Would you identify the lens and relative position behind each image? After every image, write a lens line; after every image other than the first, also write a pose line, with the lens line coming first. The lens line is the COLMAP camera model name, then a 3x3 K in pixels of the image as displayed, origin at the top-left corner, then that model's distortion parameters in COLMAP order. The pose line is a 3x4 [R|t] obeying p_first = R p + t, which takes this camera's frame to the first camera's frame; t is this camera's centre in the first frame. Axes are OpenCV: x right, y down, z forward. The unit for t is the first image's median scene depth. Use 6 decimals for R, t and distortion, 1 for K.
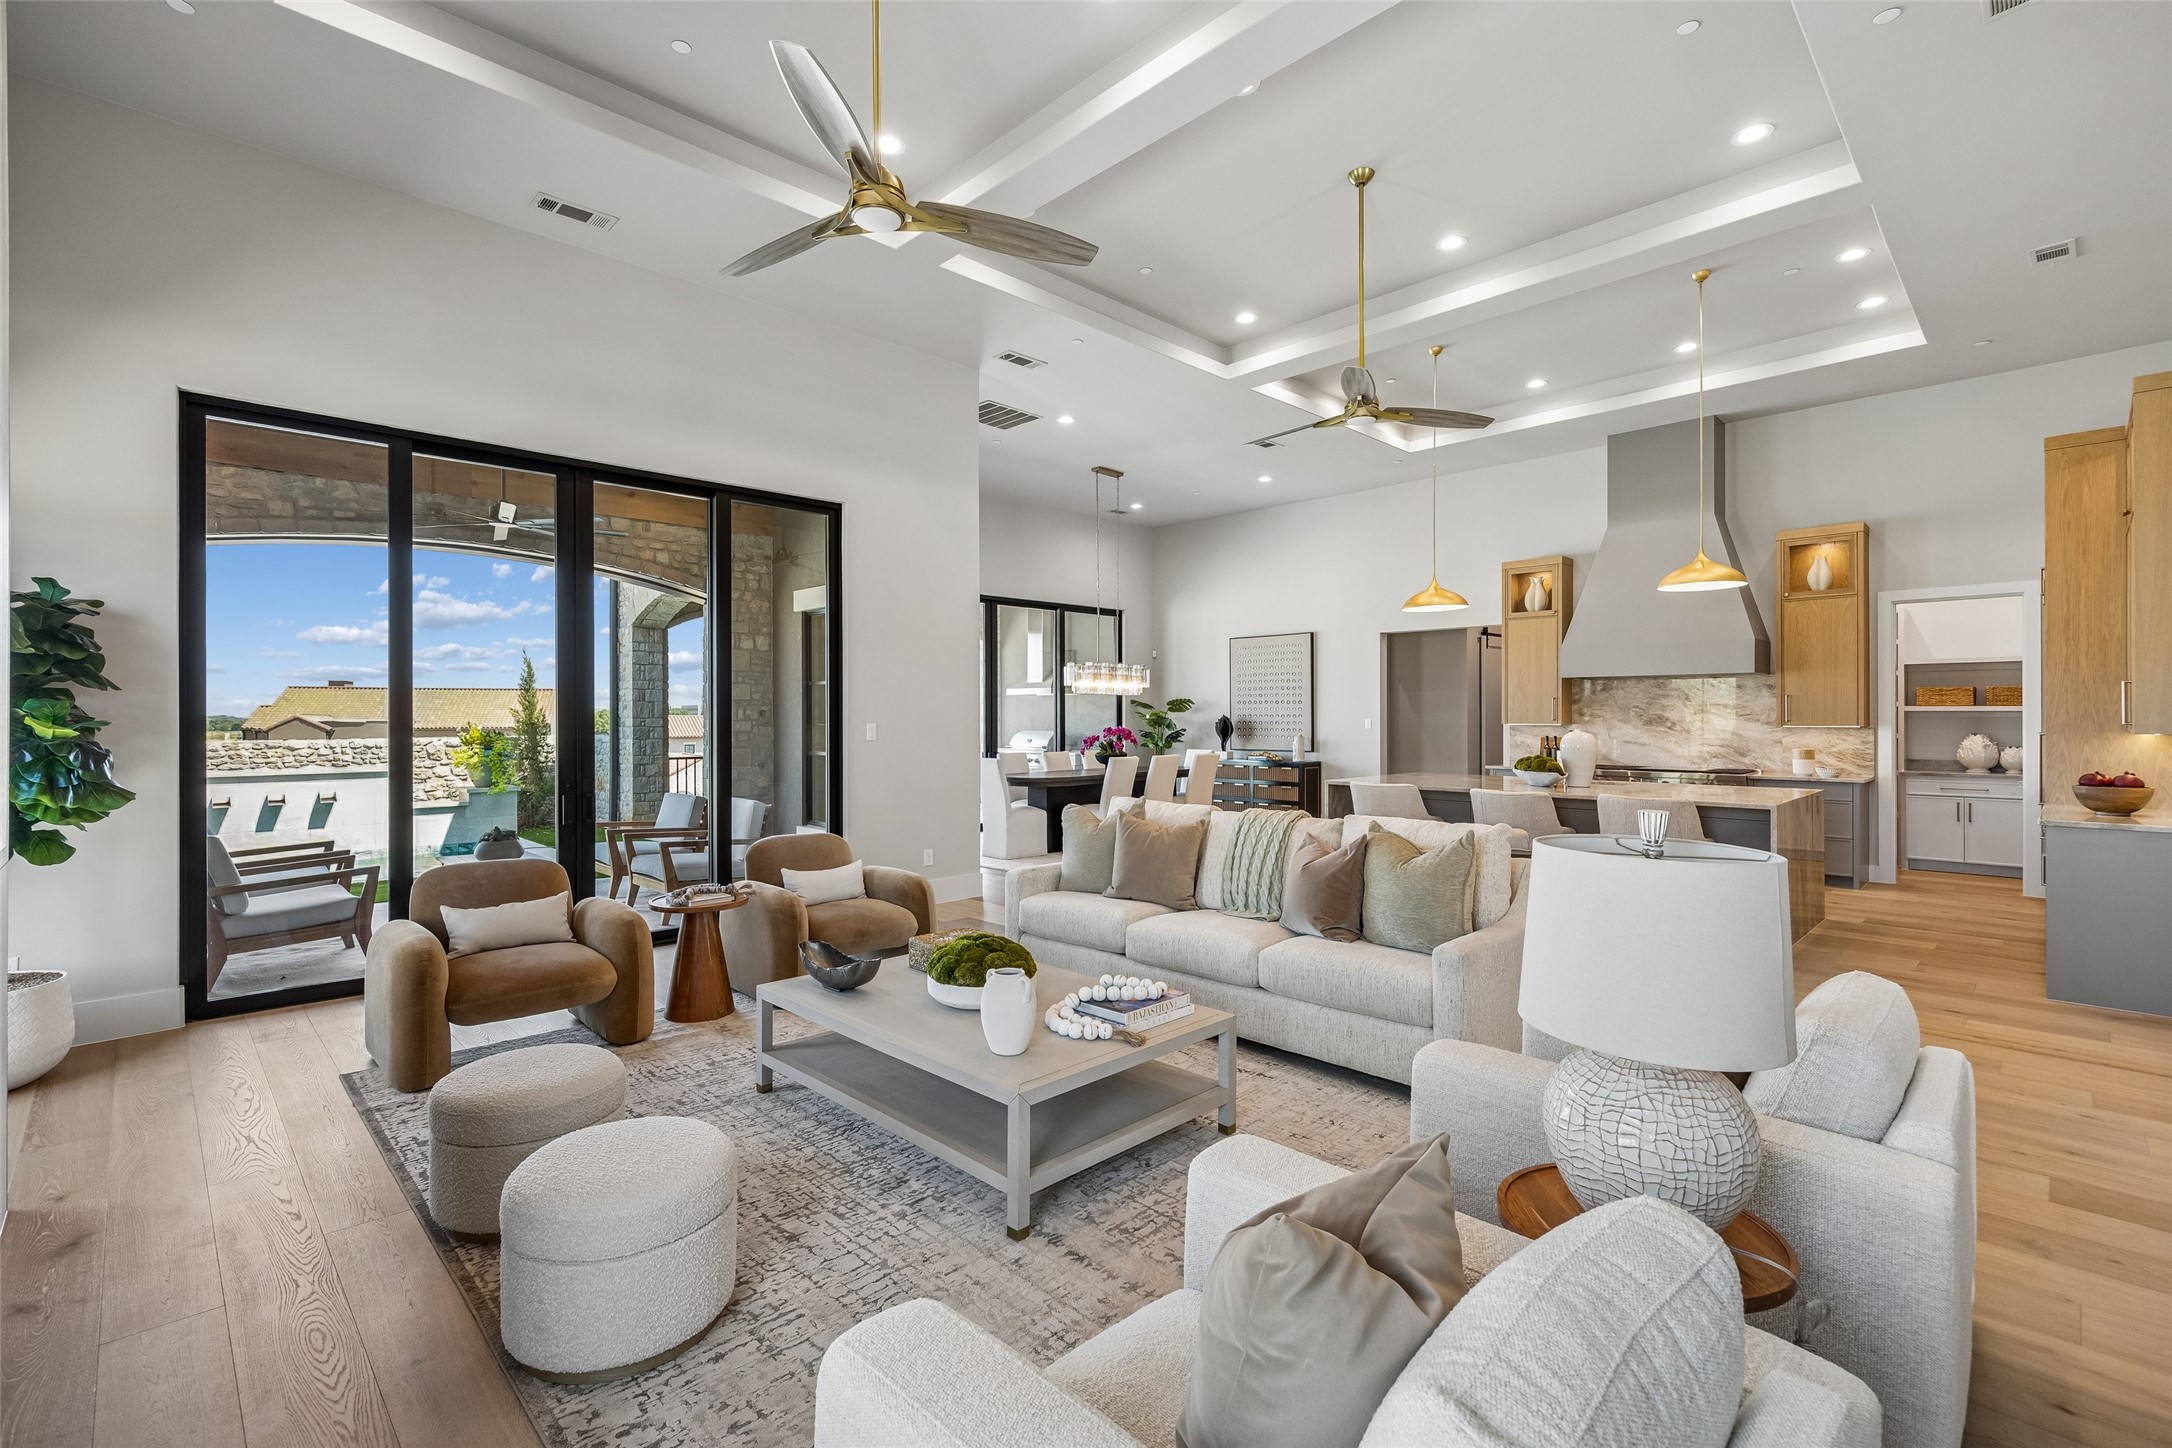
lens RADIAL K [[953.6, 0, 1071.2], [0, 953.6, 728.4], [0, 0, 1]] dist [-0.000134, -0.000138]
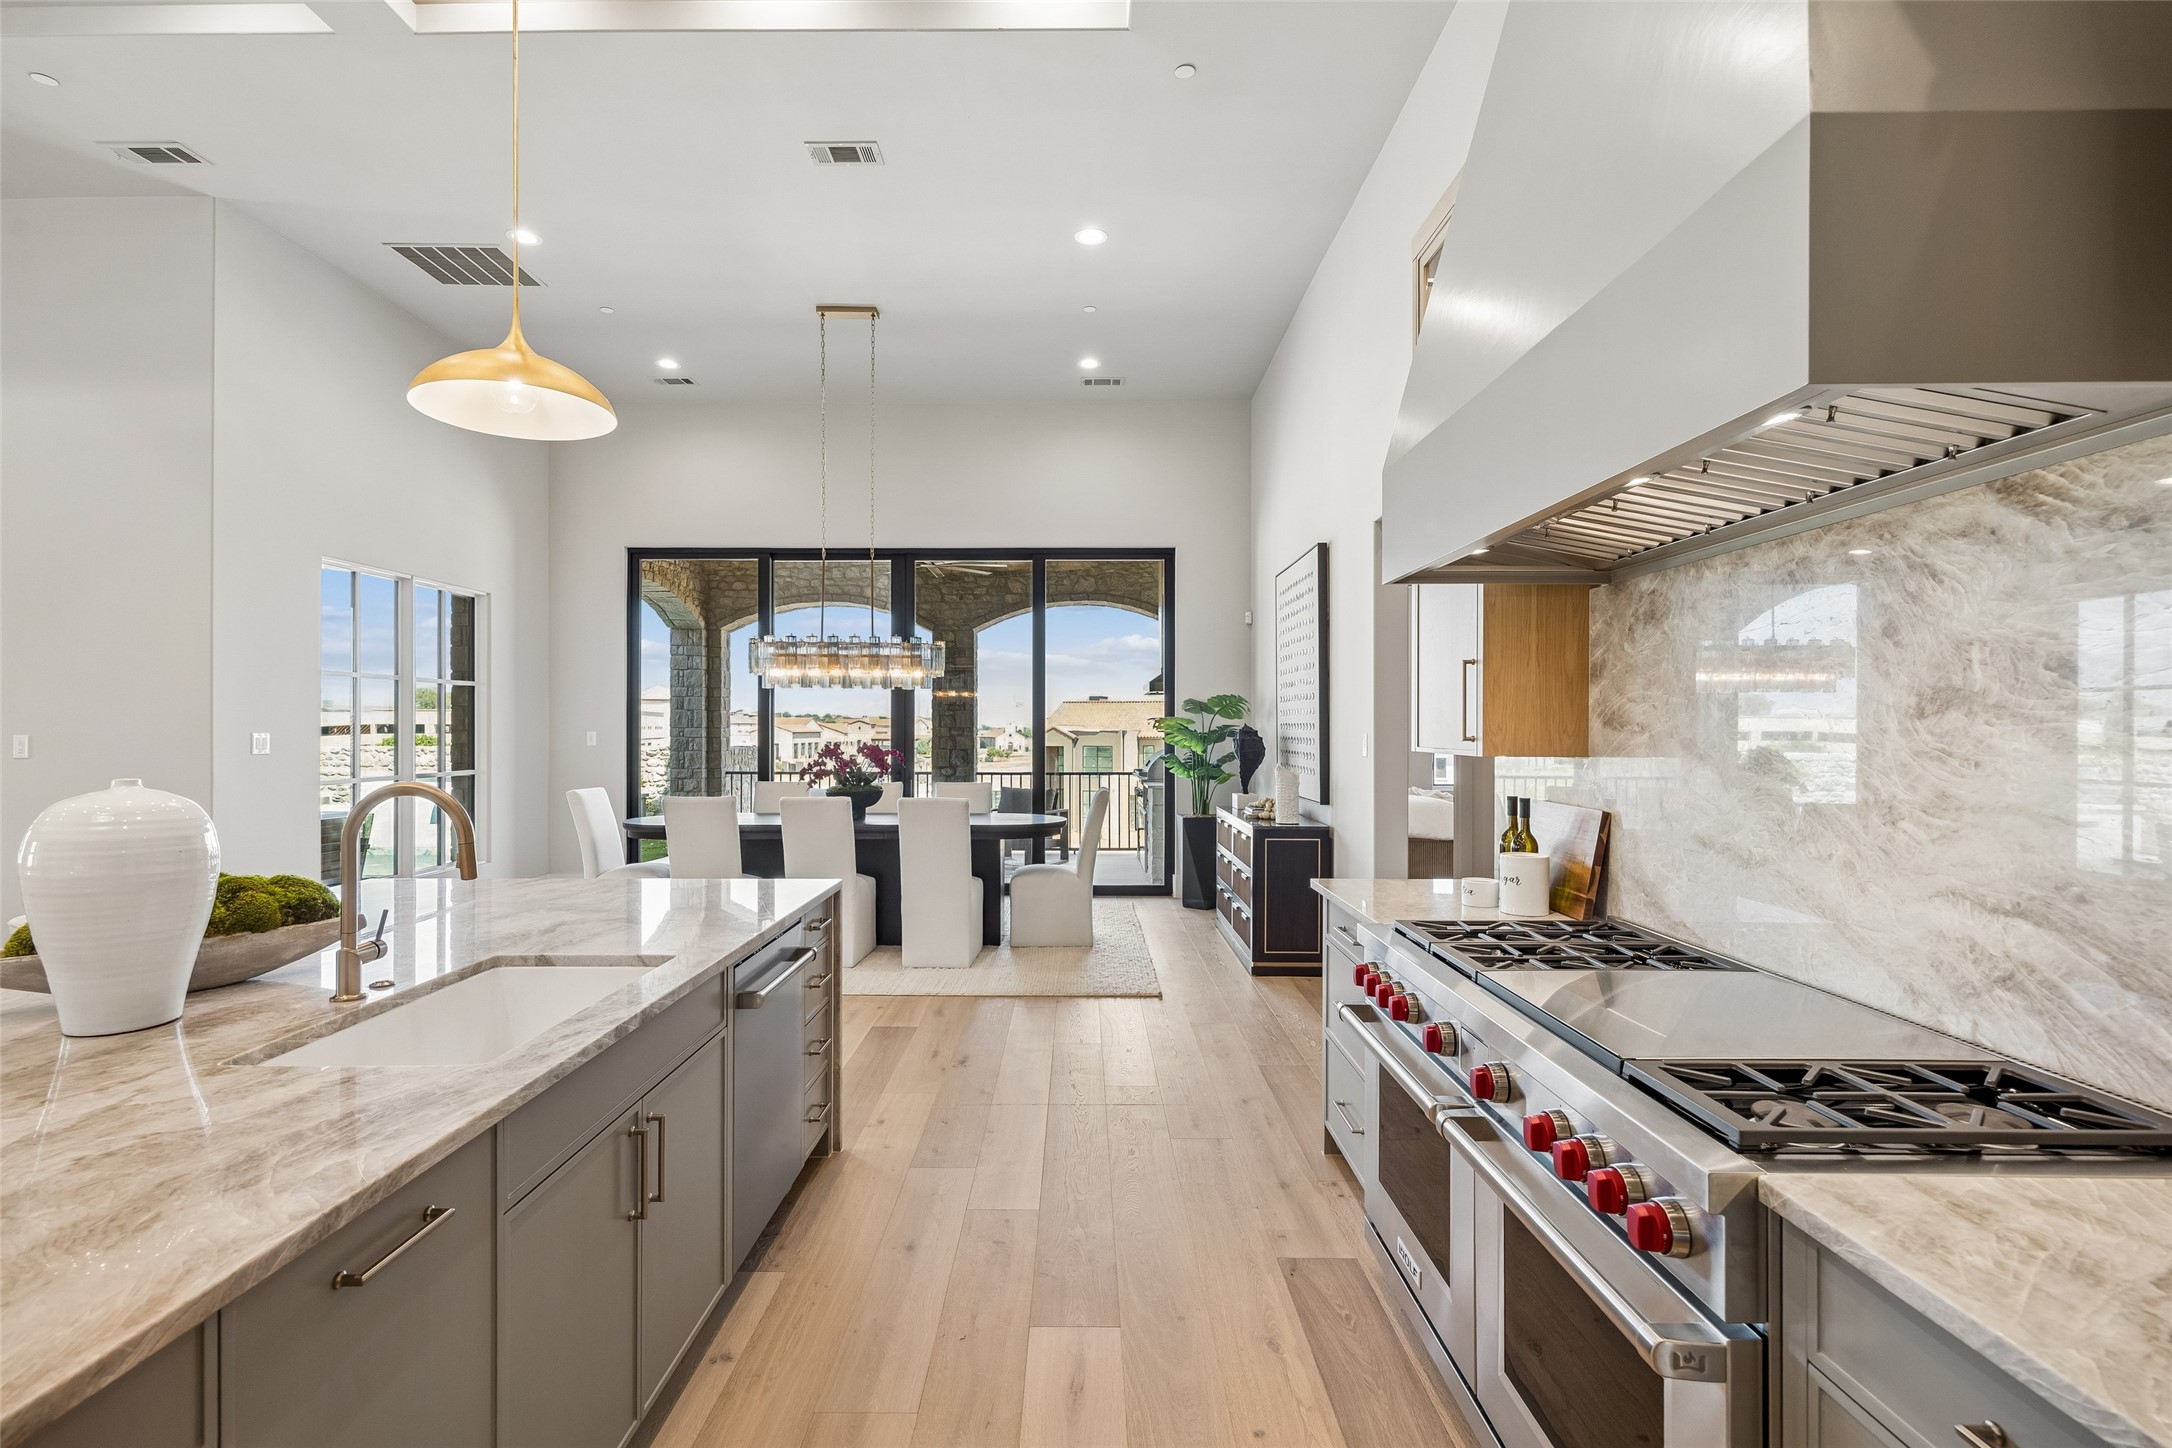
lens RADIAL K [[1014.2, 0, 1081.6], [0, 1014.2, 715.8], [0, 0, 1]] dist [0.003138, -0.000179]
pose [[0.717342, -0.006648, -0.696689, 0.642845], [-0.008927, 0.999785, -0.018731, -0.009128], [0.696664, 0.019656, 0.717128, 0.727464]]
